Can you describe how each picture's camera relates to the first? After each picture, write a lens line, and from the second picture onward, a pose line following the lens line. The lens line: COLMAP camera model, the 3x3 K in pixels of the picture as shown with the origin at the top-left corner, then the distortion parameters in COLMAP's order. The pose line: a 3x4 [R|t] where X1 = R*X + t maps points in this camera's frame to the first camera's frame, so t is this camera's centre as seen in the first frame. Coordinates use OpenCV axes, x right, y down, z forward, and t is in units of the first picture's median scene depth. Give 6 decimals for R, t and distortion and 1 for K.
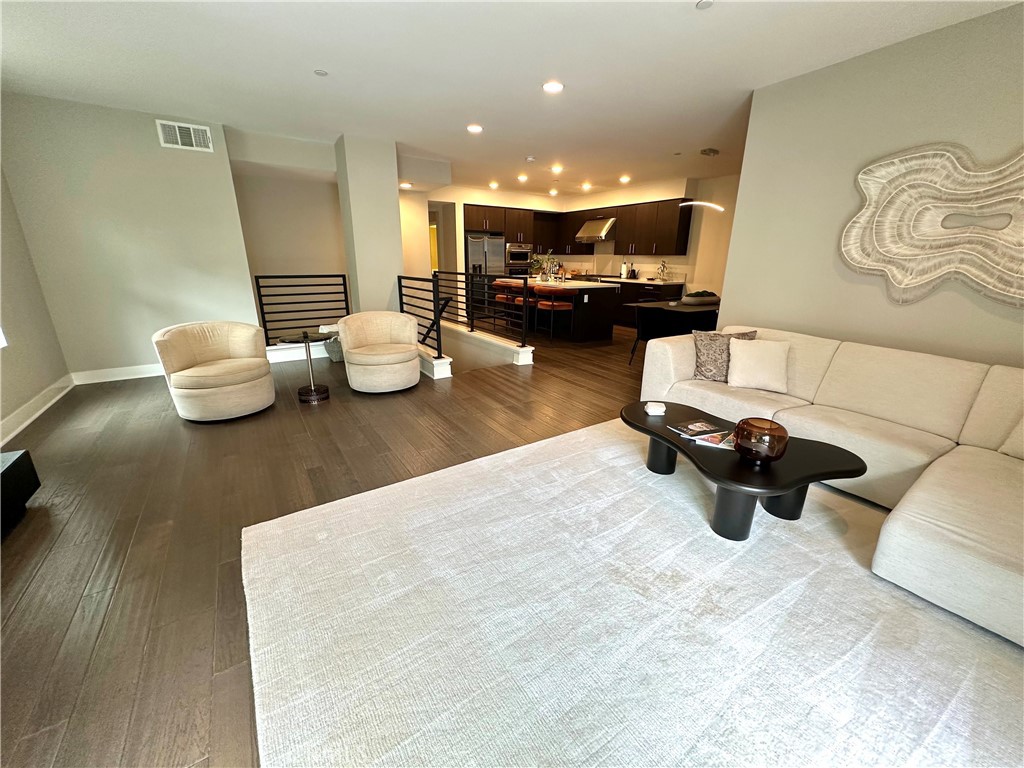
lens RADIAL K [[410.7, 0, 511.9], [0, 410.7, 382.4], [0, 0, 1]] dist [-0.001134, -0.000036]
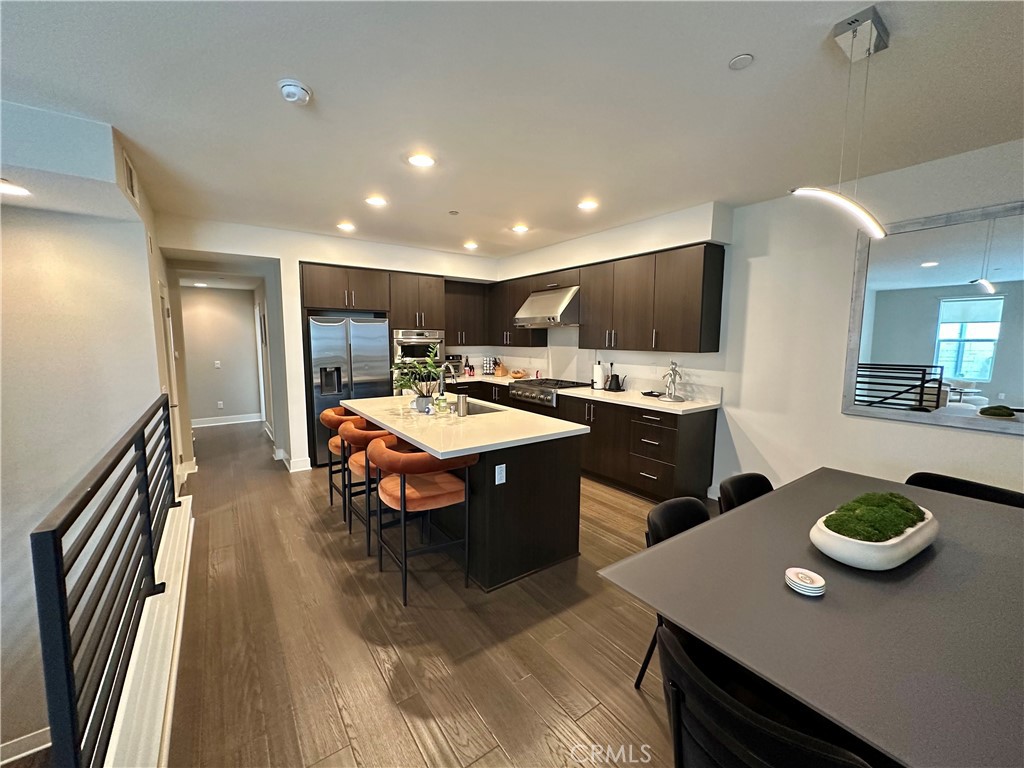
lens RADIAL K [[410.7, 0, 512.3], [0, 410.7, 382.3], [0, 0, 1]] dist [-0.001134, -0.000036]
pose [[0.998971, -0.013066, 0.043420, 0.132132], [0.020975, 0.982127, -0.187046, -0.161211], [-0.040200, 0.187764, 0.981391, 0.460071]]
